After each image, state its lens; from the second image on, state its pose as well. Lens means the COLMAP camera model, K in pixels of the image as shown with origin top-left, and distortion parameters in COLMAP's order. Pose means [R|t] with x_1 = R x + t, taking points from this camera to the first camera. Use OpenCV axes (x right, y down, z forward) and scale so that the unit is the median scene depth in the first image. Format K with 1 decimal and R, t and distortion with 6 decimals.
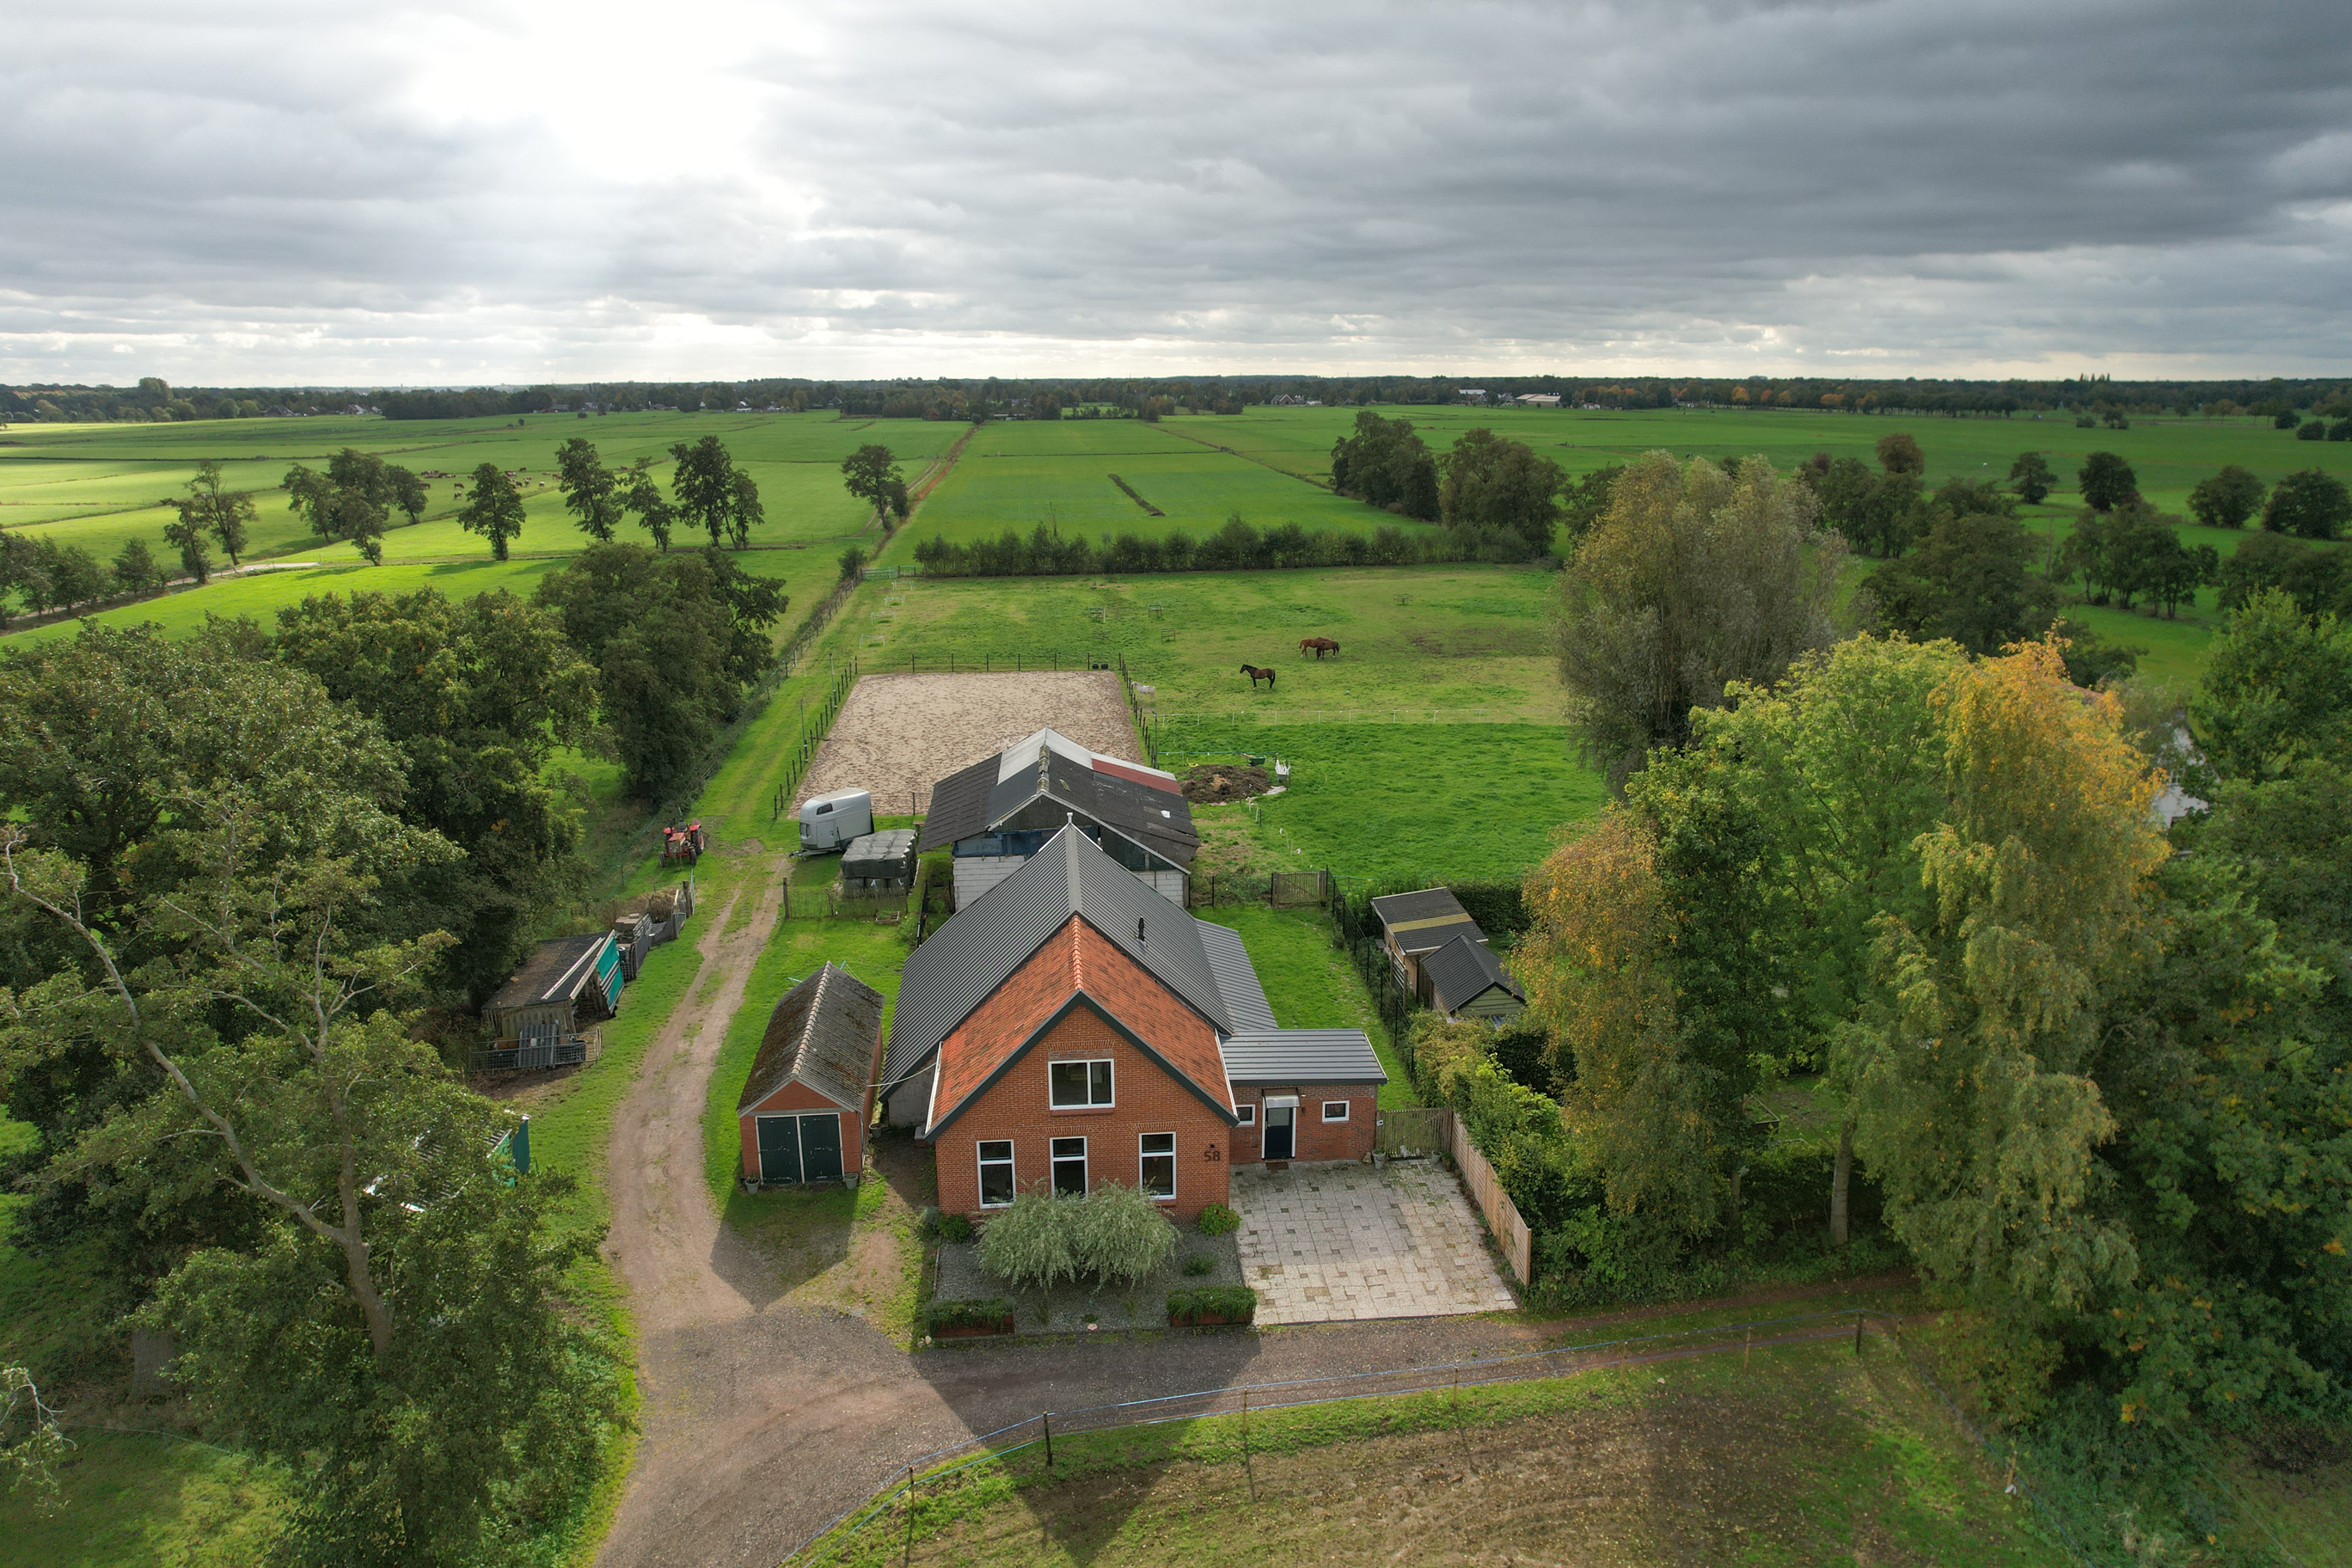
lens RADIAL K [[1548.2, 0, 1176.5], [0, 1548.2, 782.5], [0, 0, 1]] dist [-0.052911, 0.041457]
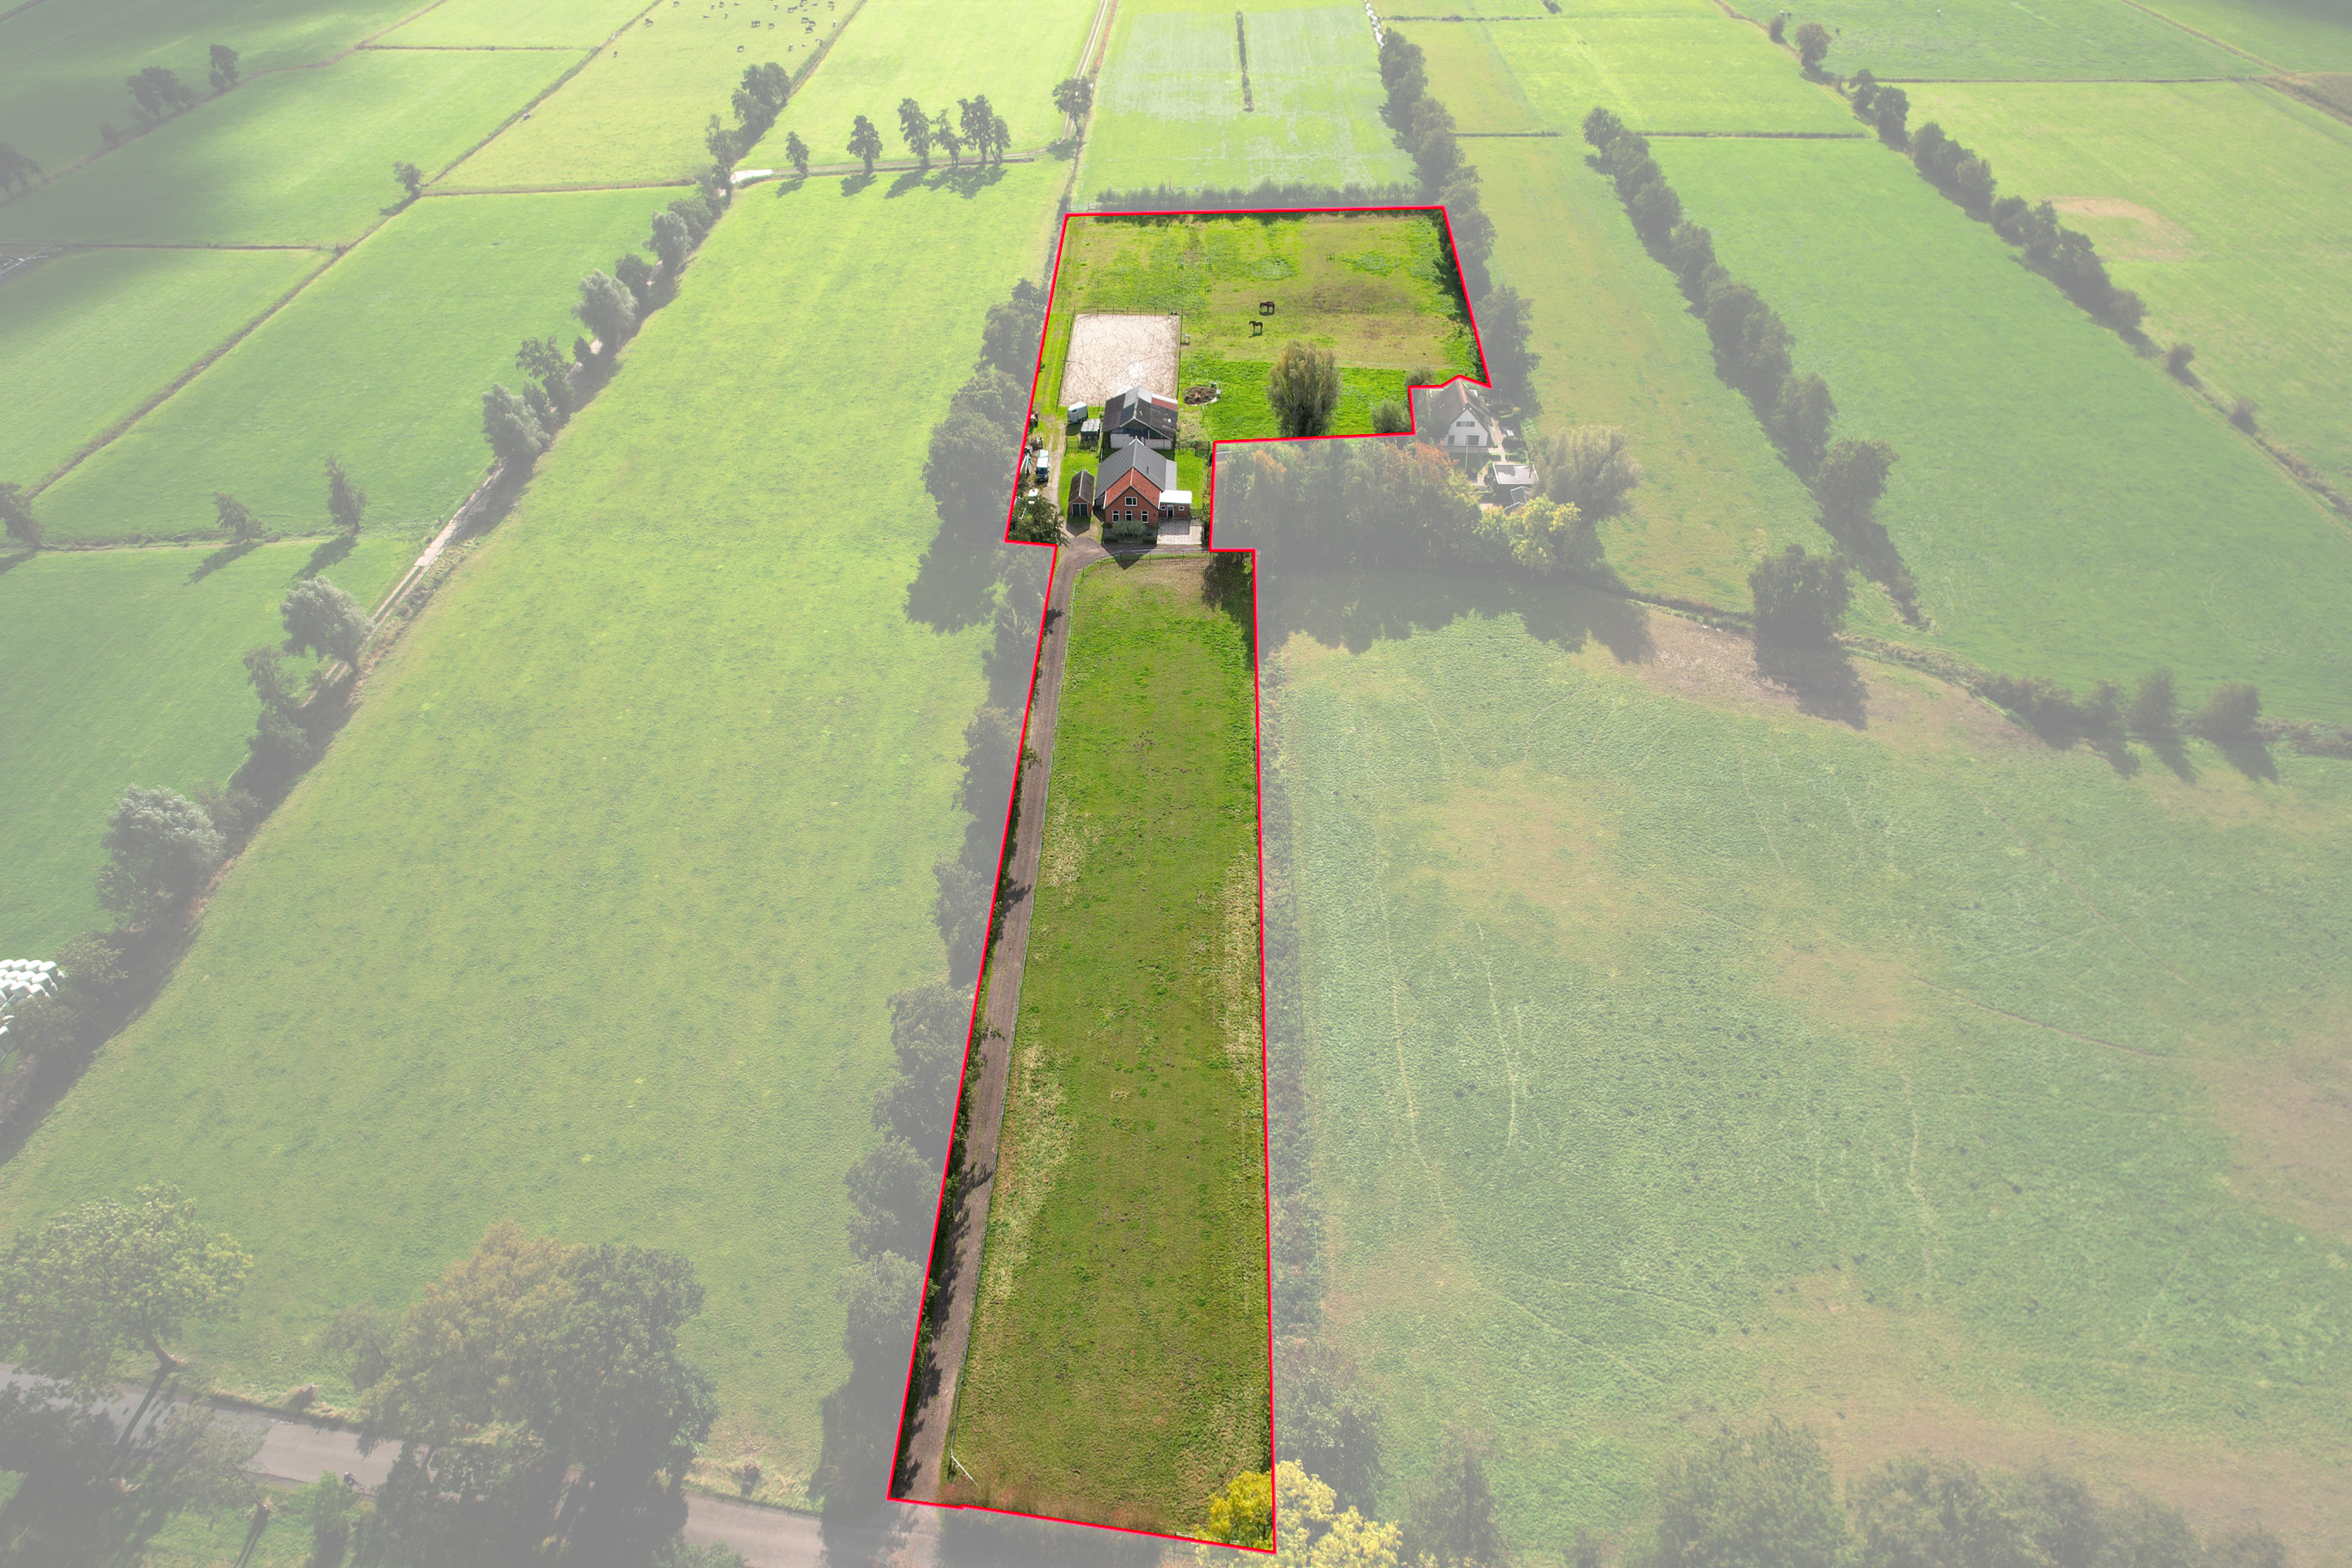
lens RADIAL K [[1548.2, 0, 1174.5], [0, 1548.2, 785.5], [0, 0, 1]] dist [-0.052911, 0.041457]
pose [[0.993035, 0.072008, -0.093250, 0.391728], [-0.028025, 0.913139, 0.406685, -0.650198], [0.114435, -0.401239, 0.908797, -2.542554]]
